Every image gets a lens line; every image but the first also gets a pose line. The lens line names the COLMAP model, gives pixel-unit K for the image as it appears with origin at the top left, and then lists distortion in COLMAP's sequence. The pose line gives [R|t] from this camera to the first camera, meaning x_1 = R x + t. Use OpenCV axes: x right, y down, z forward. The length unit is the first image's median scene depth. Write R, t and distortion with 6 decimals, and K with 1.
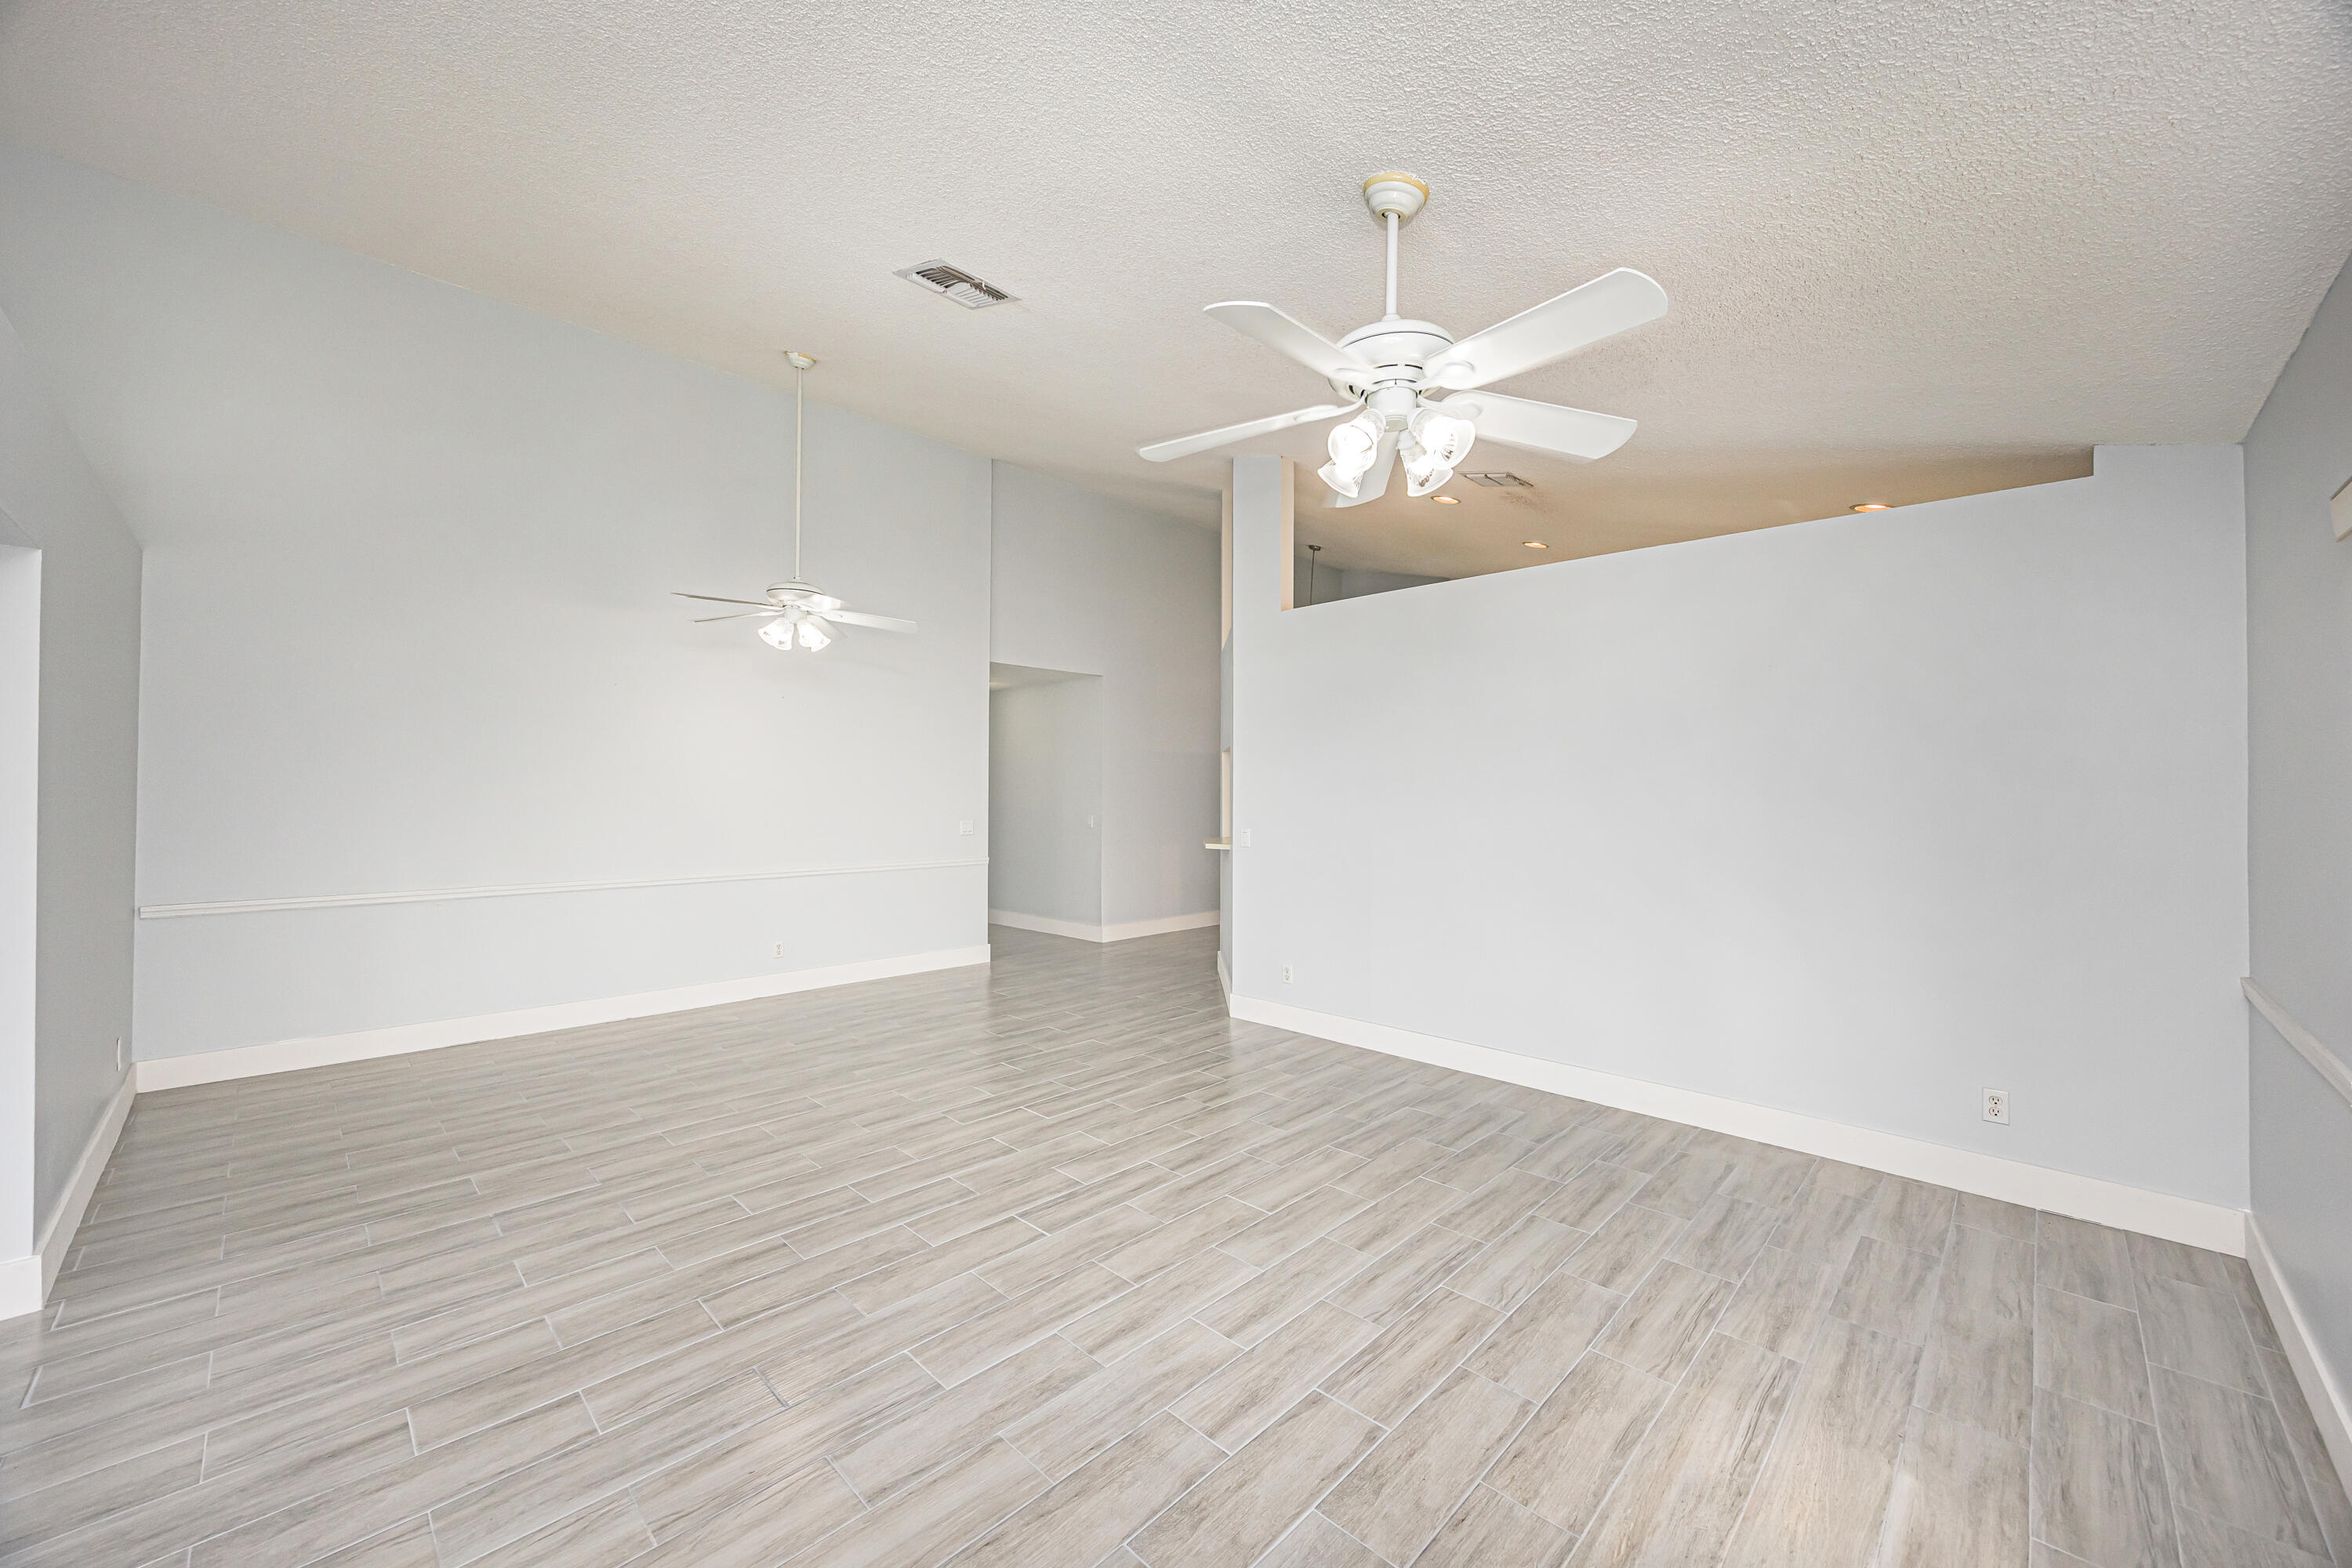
lens RADIAL K [[882.3, 0, 1193.9], [0, 882.3, 790.1], [0, 0, 1]] dist [-0.002243, -0.000083]
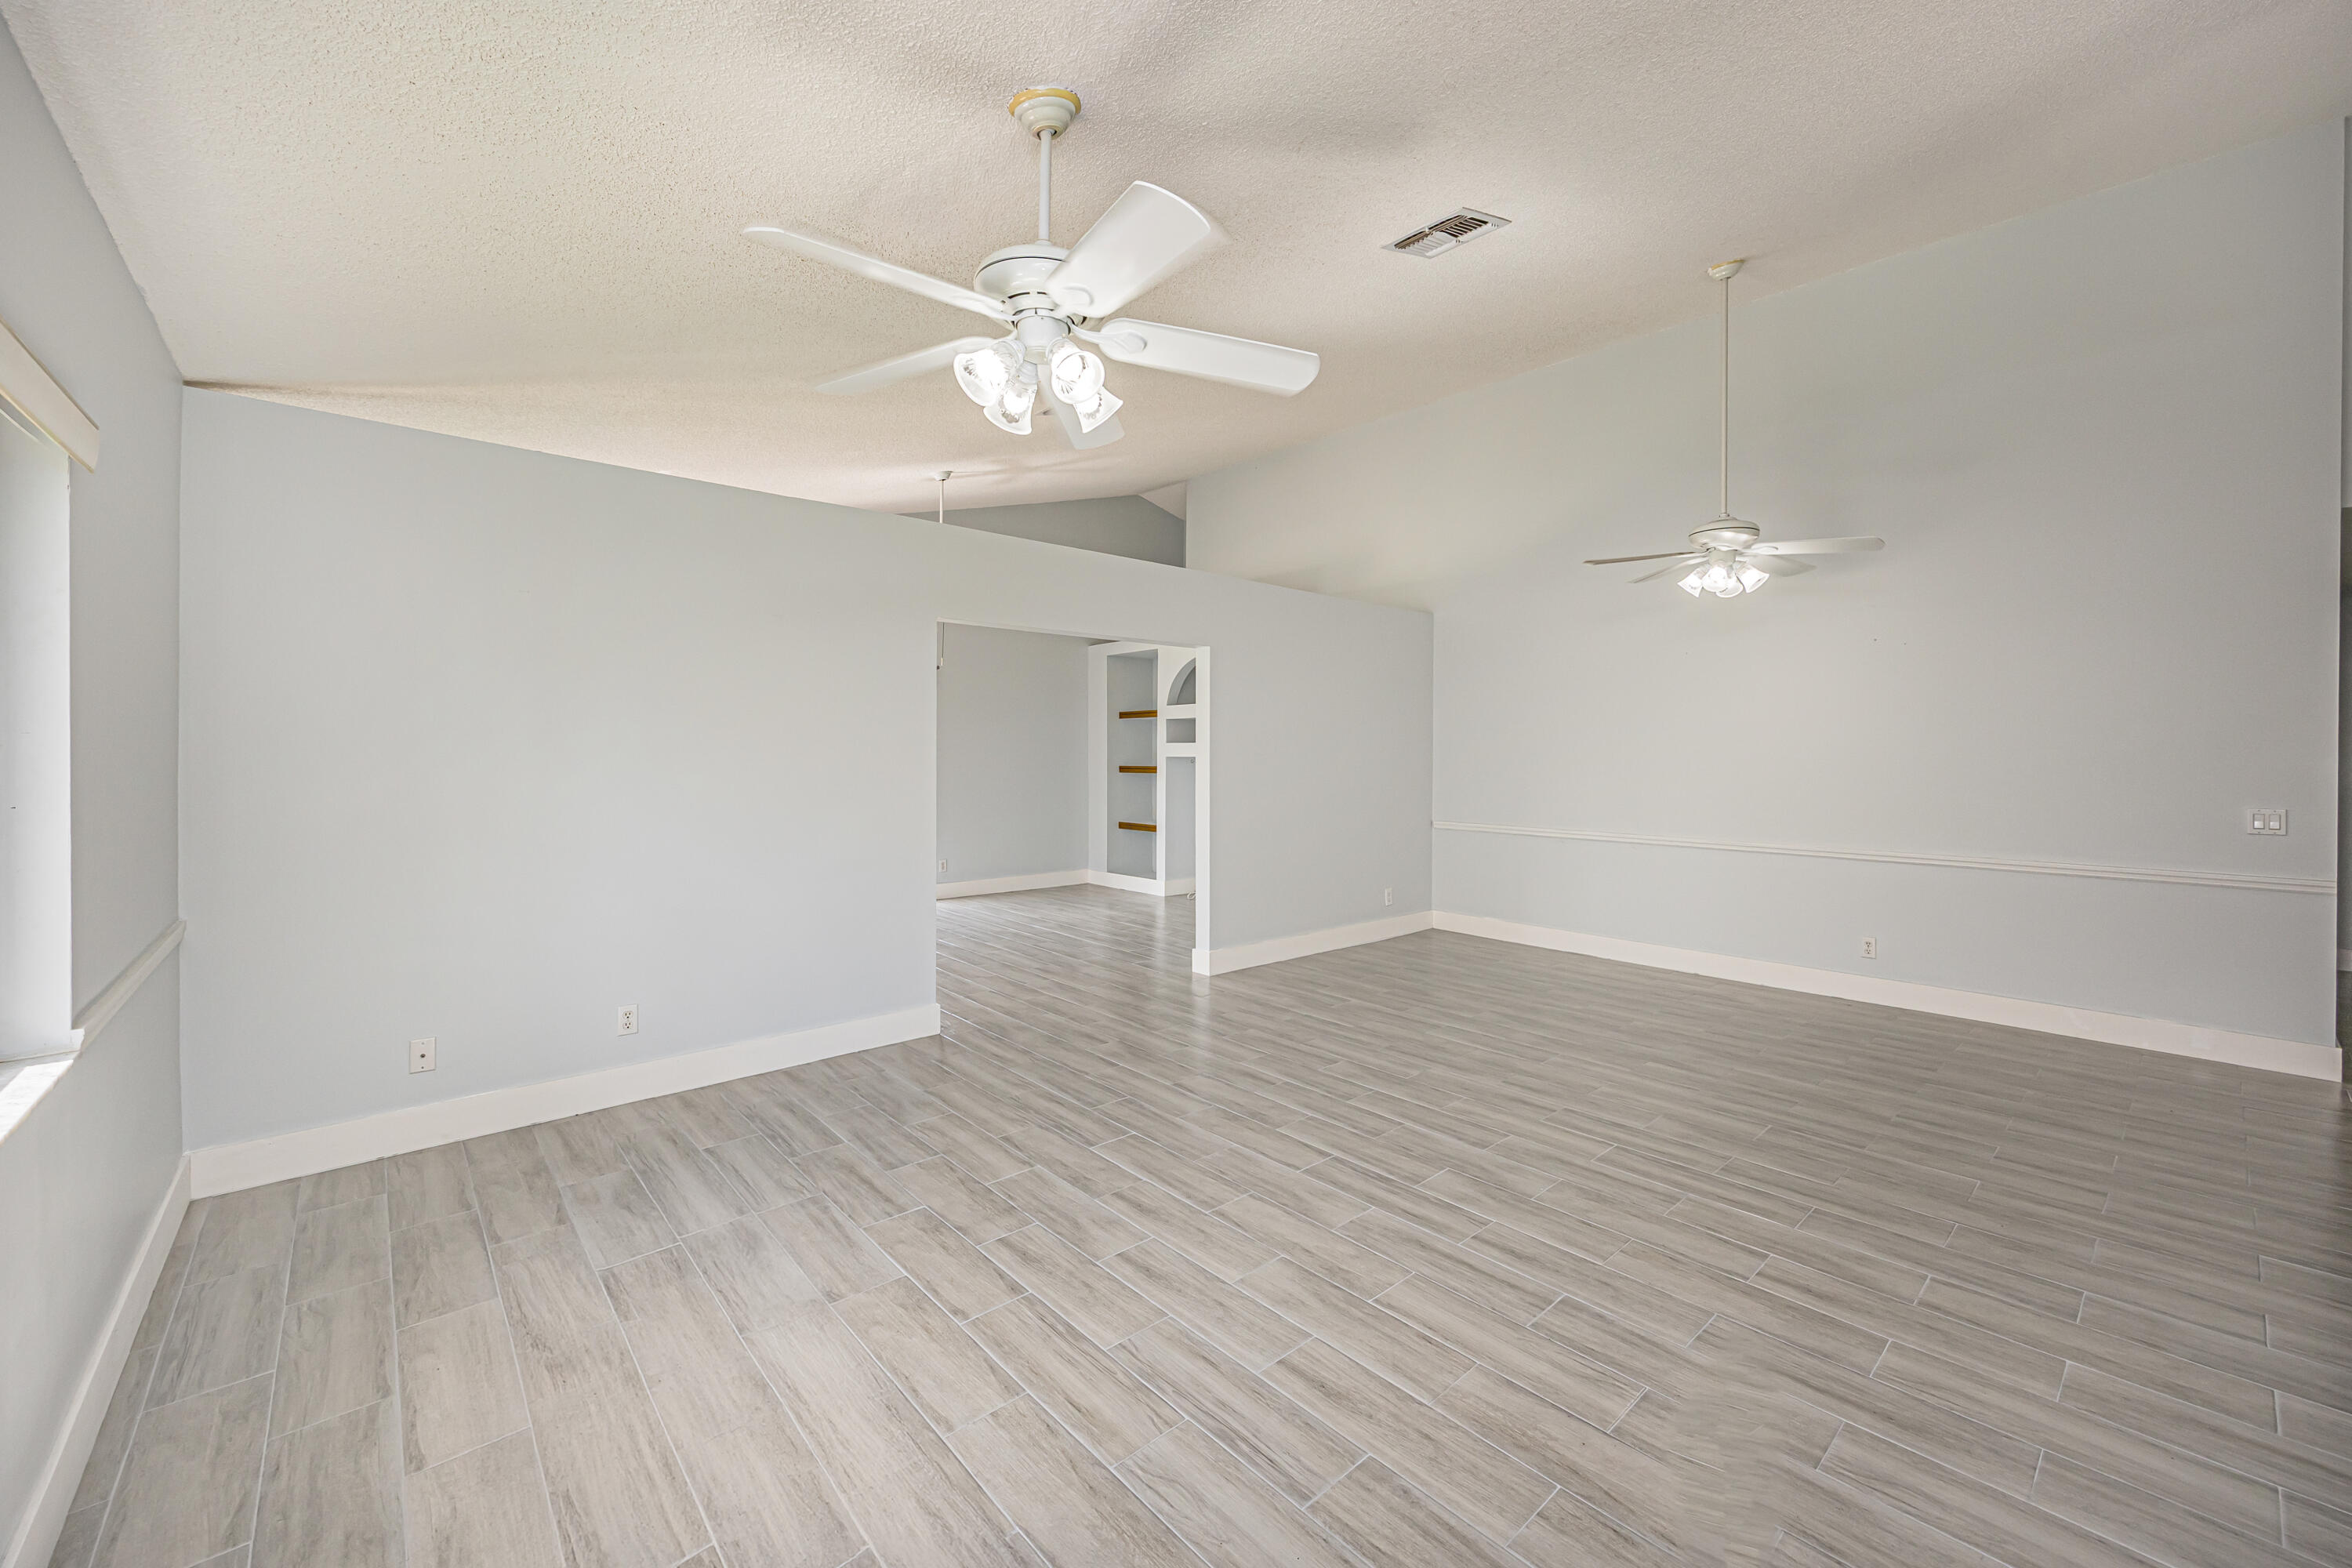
lens RADIAL K [[928.4, 0, 1198.9], [0, 928.4, 789.3], [0, 0, 1]] dist [-0.002743, -0.000011]
pose [[-0.068836, 0.035348, -0.997002, 0.817587], [-0.003694, 0.999356, 0.035686, 0.010298], [0.997621, 0.006139, -0.068661, 0.842154]]
